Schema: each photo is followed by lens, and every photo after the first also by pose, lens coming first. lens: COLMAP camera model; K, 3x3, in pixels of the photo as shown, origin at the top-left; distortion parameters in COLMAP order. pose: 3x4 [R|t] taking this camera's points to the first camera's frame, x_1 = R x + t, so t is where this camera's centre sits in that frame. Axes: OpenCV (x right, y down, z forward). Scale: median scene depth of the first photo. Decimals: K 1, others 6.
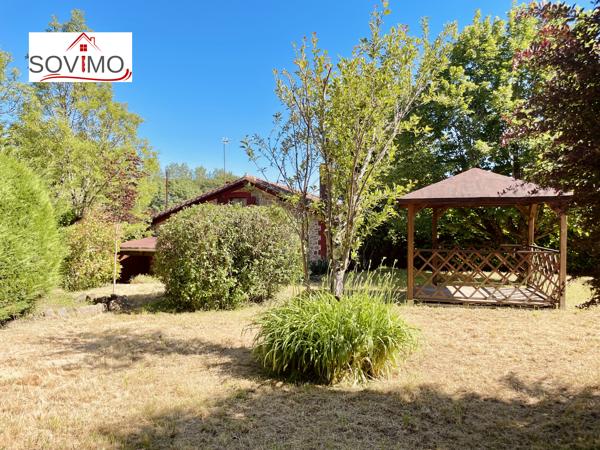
lens RADIAL K [[444.3, 0, 312.0], [0, 444.3, 224.6], [0, 0, 1]] dist [0.008869, -0.000564]
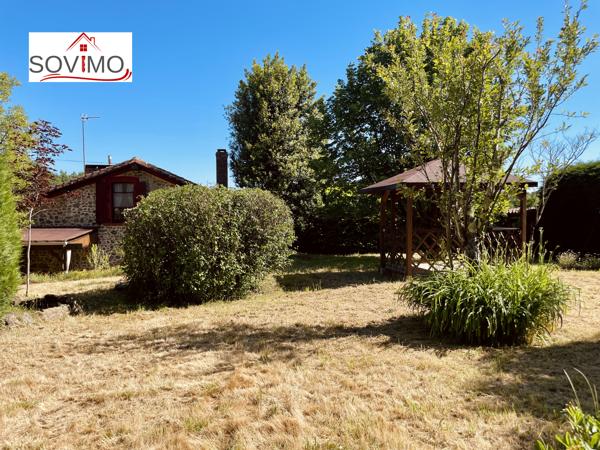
lens RADIAL K [[444.3, 0, 312.0], [0, 444.3, 224.6], [0, 0, 1]] dist [0.008869, -0.000564]
pose [[0.928785, -0.015252, 0.370306, -0.387377], [0.008427, 0.999764, 0.020041, 0.020781], [-0.370524, -0.015493, 0.928694, 0.092808]]
